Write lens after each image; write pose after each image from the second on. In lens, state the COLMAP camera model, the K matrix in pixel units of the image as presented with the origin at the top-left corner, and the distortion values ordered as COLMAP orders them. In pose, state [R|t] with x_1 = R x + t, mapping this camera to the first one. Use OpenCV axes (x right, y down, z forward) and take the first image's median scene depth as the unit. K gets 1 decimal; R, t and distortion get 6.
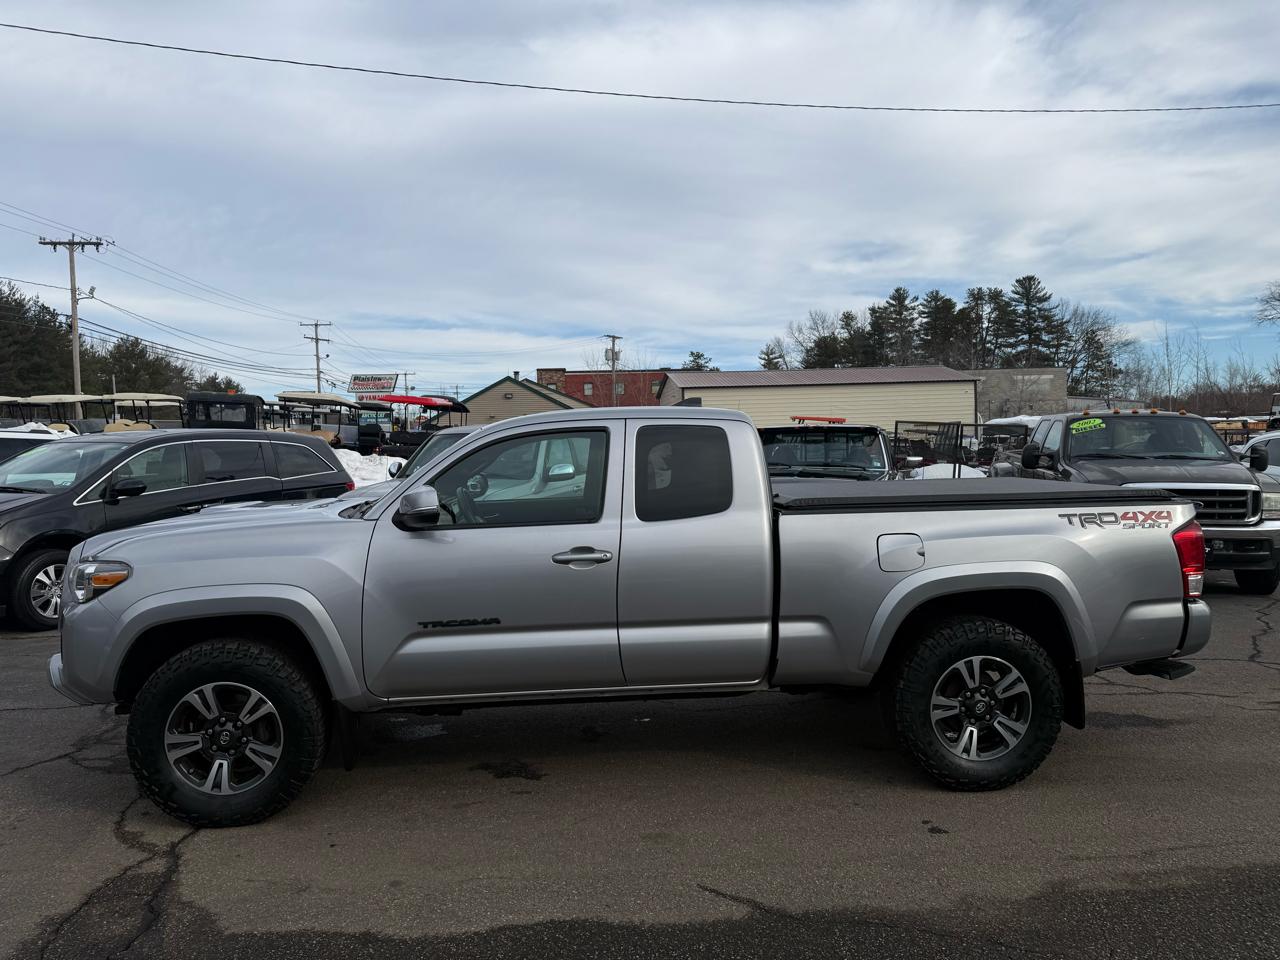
lens RADIAL K [[901.4, 0, 636.6], [0, 901.4, 482.8], [0, 0, 1]] dist [0.004872, -0.008117]
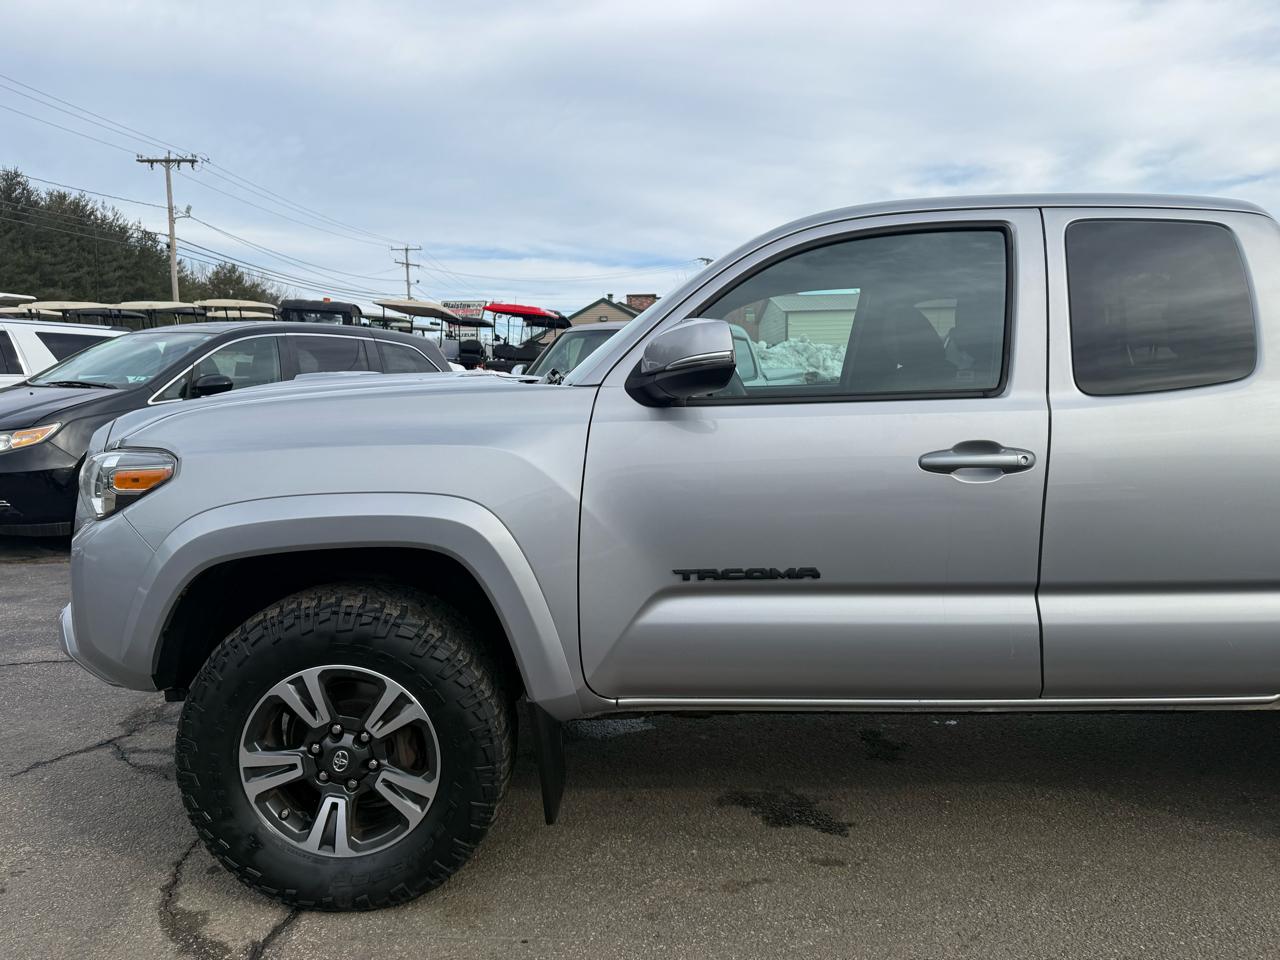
lens RADIAL K [[901.4, 0, 636.6], [0, 901.4, 482.8], [0, 0, 1]] dist [0.004872, -0.008117]
pose [[0.995793, 0.023513, -0.088563, -0.215740], [-0.017002, 0.997145, 0.073575, 0.059807], [0.090040, -0.071760, 0.993350, 0.445901]]
